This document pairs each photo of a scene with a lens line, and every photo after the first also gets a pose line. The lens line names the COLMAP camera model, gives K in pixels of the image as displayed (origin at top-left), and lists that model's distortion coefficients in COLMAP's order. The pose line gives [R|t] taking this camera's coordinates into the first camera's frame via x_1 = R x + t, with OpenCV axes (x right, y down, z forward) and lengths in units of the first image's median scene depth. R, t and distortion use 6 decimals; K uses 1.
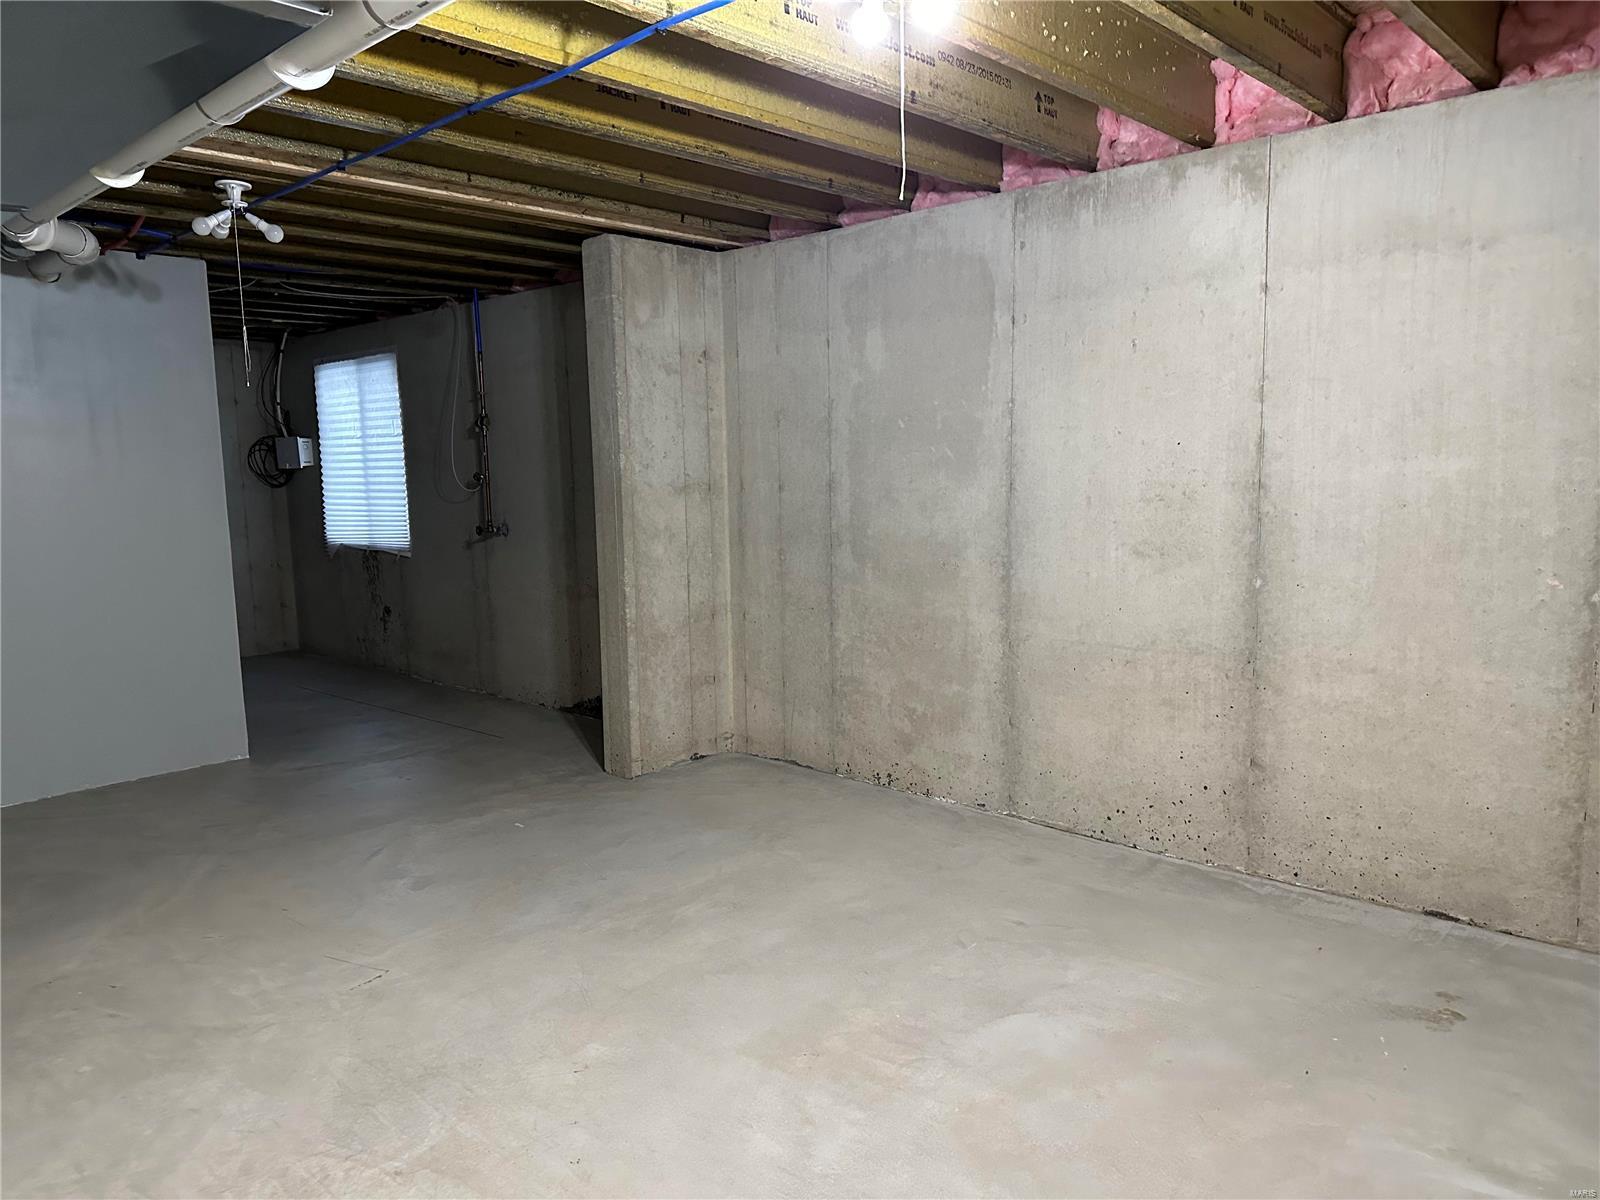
lens RADIAL K [[1118.0, 0, 800.6], [0, 1118.0, 604.7], [0, 0, 1]] dist [0.026171, -0.031898]
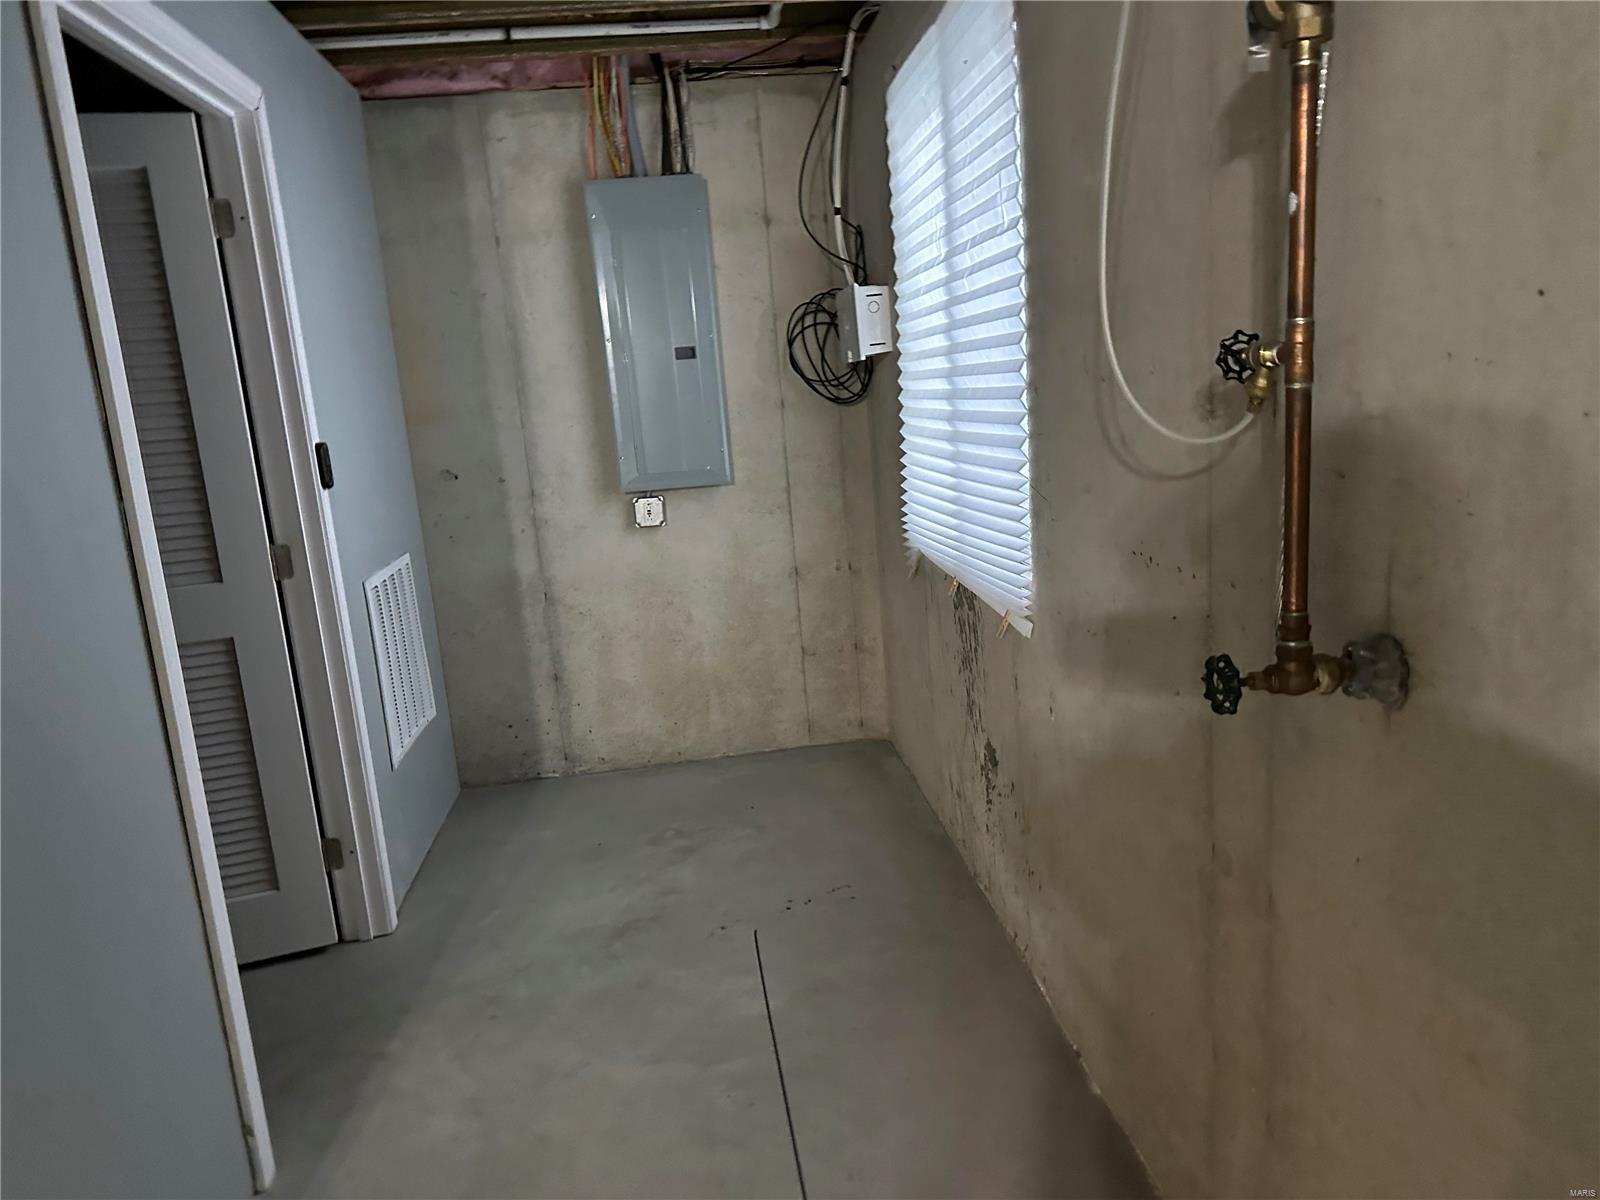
lens RADIAL K [[1118.0, 0, 798.4], [0, 1118.0, 610.3], [0, 0, 1]] dist [0.026171, -0.031898]
pose [[0.756239, 0.094295, -0.647465, -0.183939], [-0.027555, 0.993273, 0.112473, -0.075706], [0.653715, -0.067216, 0.753750, 0.672915]]
